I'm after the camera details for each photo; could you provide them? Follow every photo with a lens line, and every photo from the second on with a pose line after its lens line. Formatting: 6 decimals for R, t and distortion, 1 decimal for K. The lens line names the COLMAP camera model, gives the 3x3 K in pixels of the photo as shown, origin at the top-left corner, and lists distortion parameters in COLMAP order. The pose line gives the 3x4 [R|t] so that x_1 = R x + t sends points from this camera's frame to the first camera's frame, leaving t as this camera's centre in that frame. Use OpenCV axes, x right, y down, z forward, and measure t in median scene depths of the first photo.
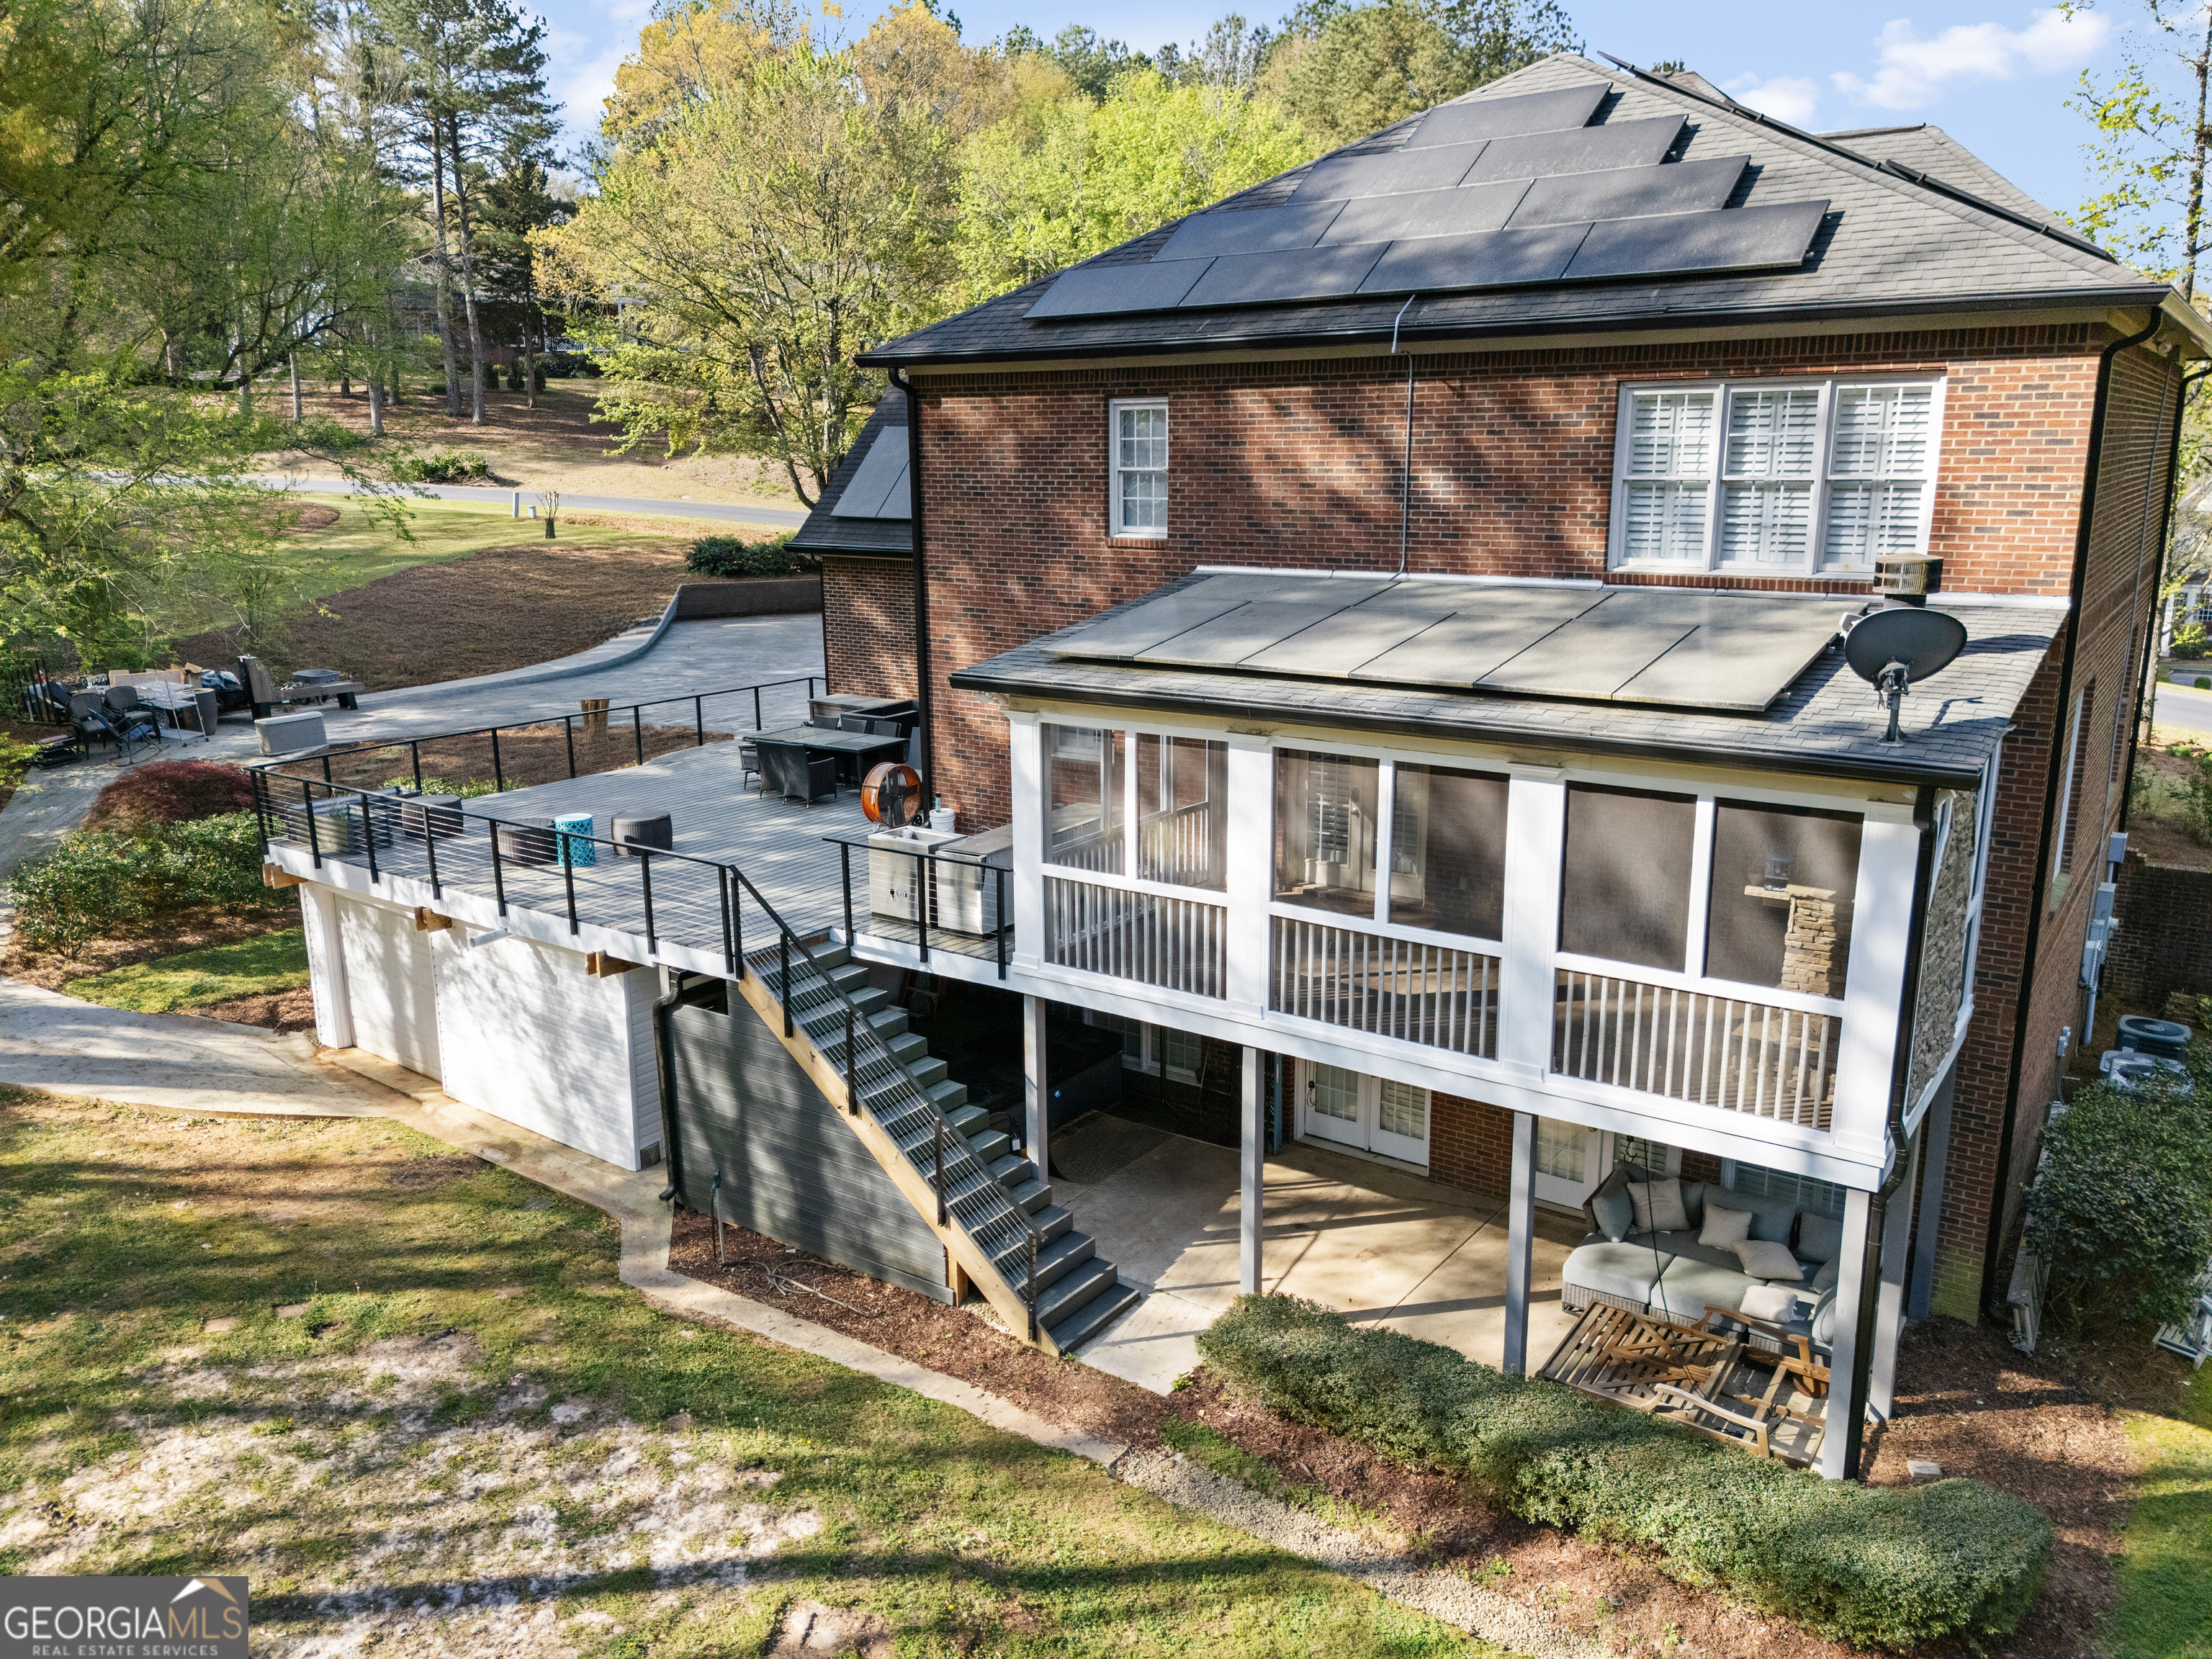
lens RADIAL K [[1572.5, 0, 1106.0], [0, 1572.5, 829.5], [0, 0, 1]] dist [0.030703, -0.000488]
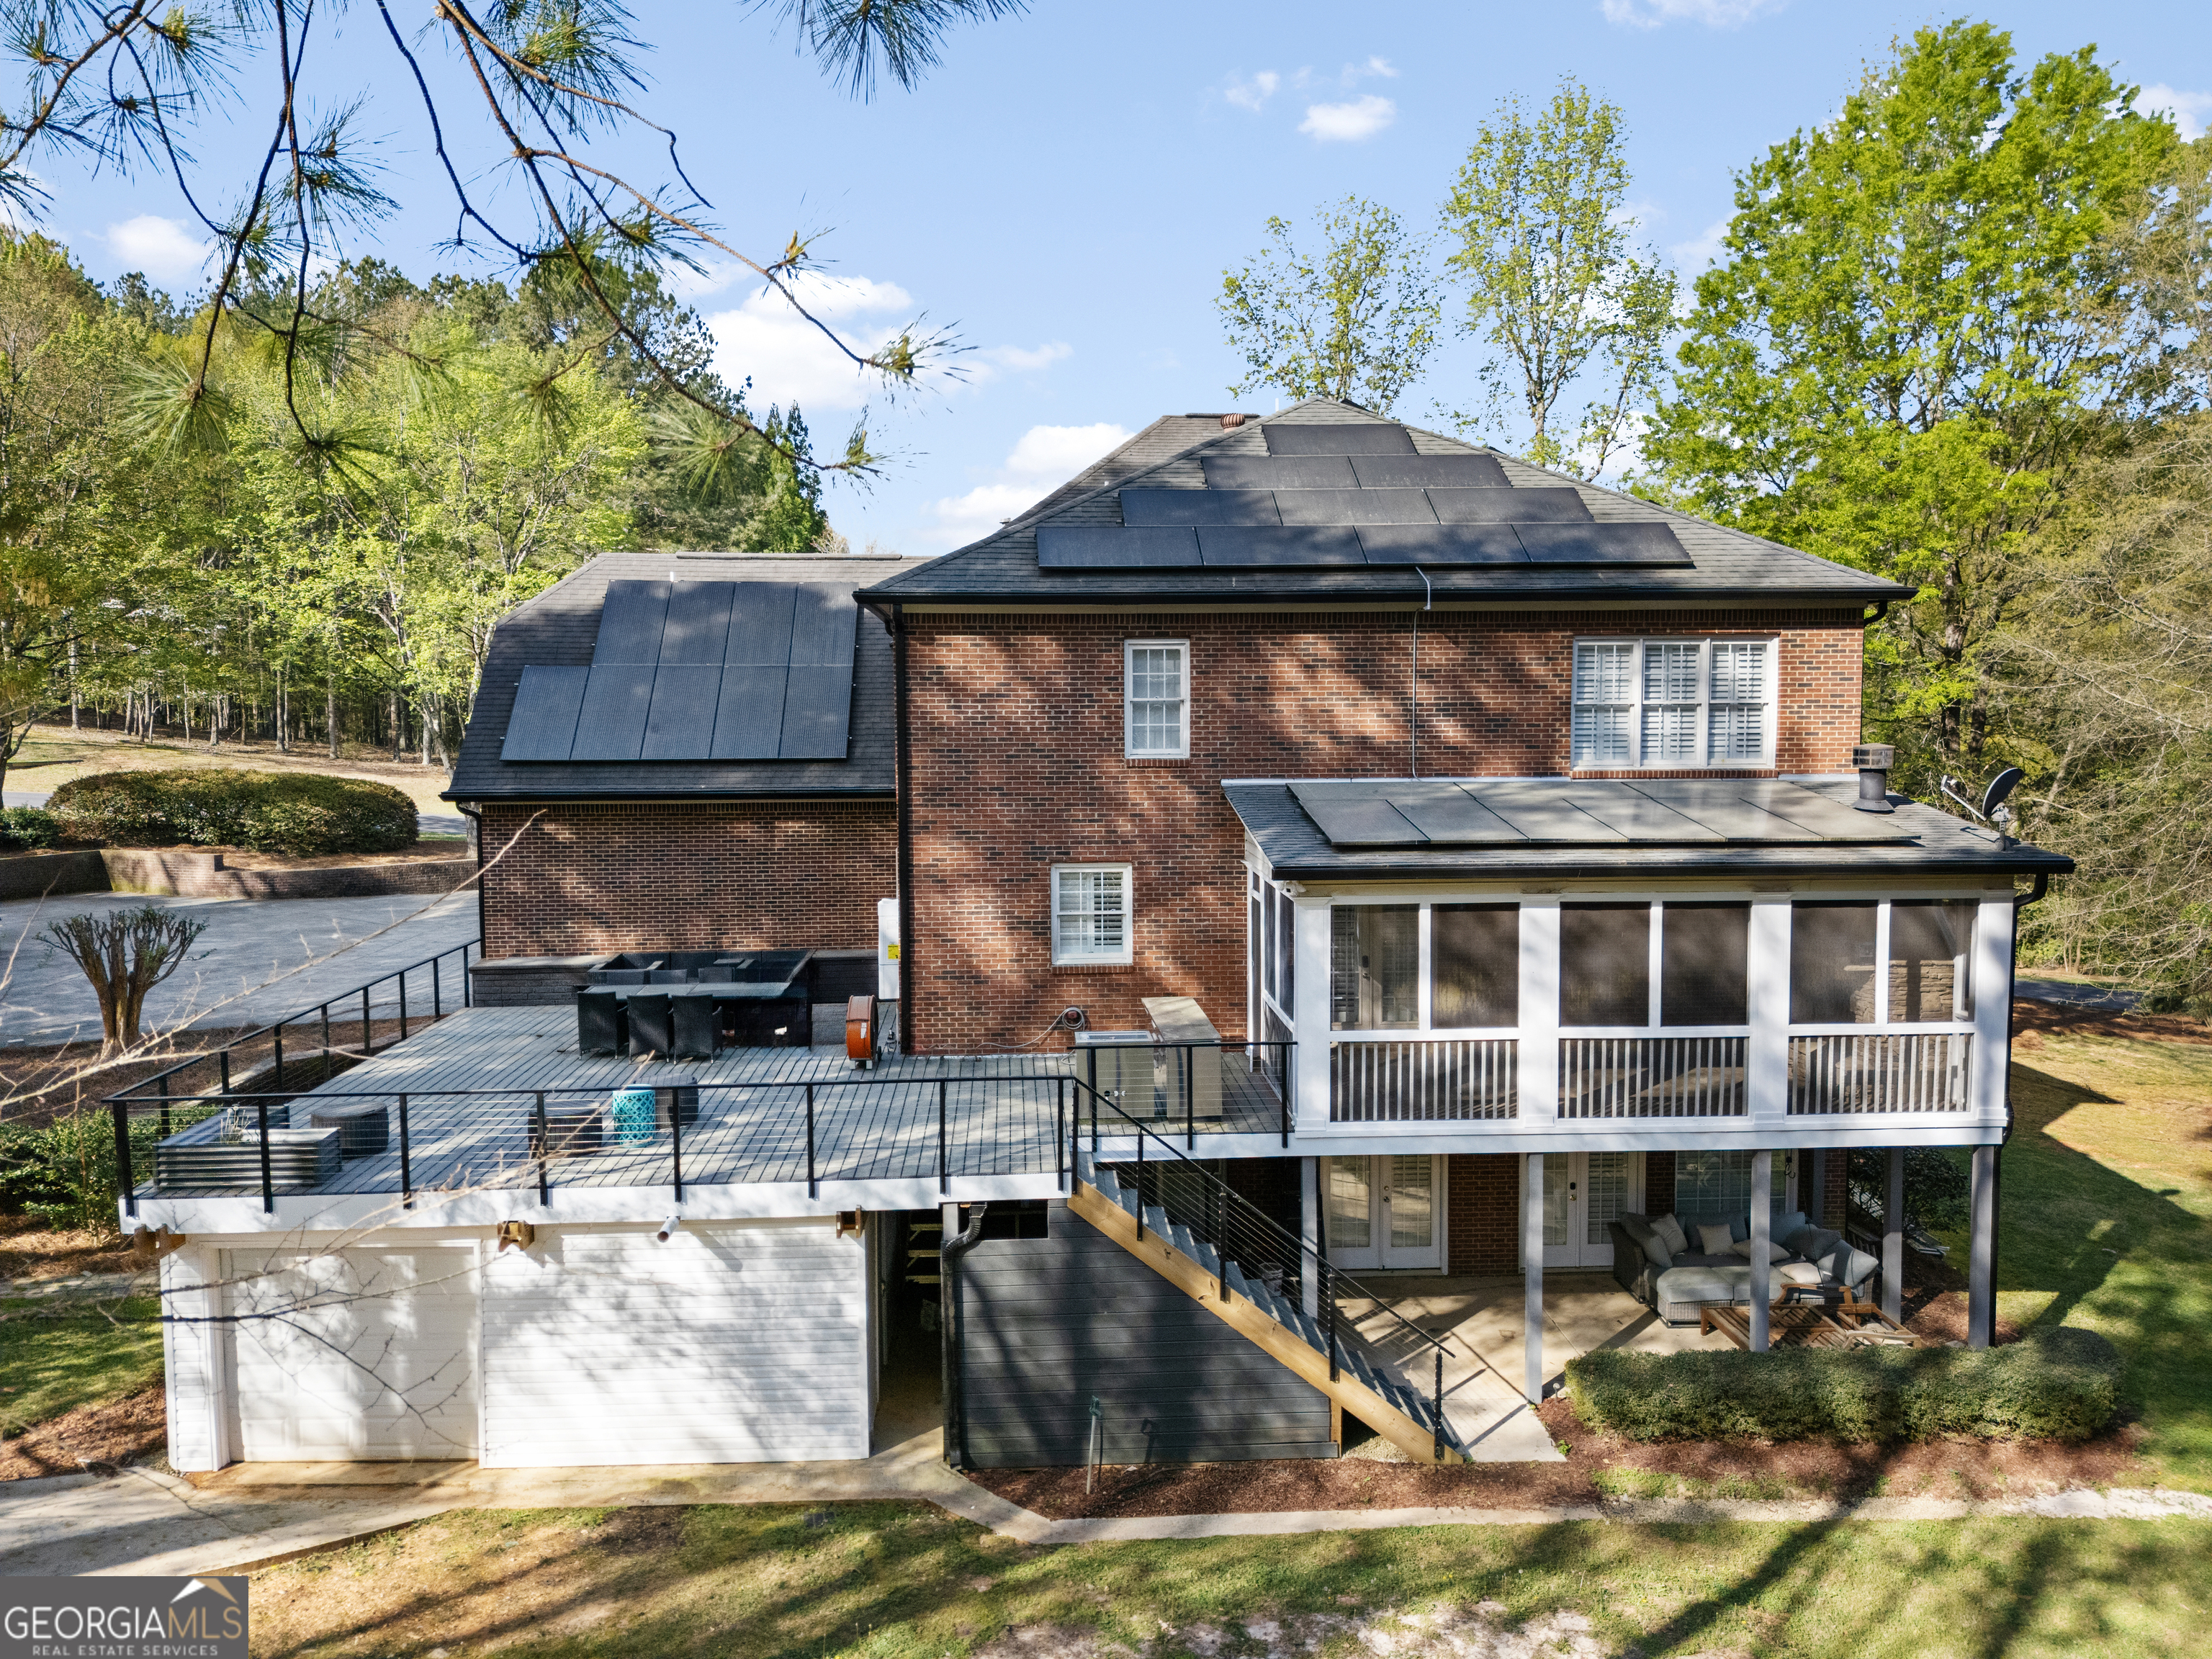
lens RADIAL K [[1572.5, 0, 1106.0], [0, 1572.5, 829.5], [0, 0, 1]] dist [0.030703, -0.000488]
pose [[0.798538, -0.047654, 0.600055, -0.844612], [0.142147, 0.983596, -0.111053, -0.019200], [-0.584920, 0.173976, 0.792213, 0.169090]]
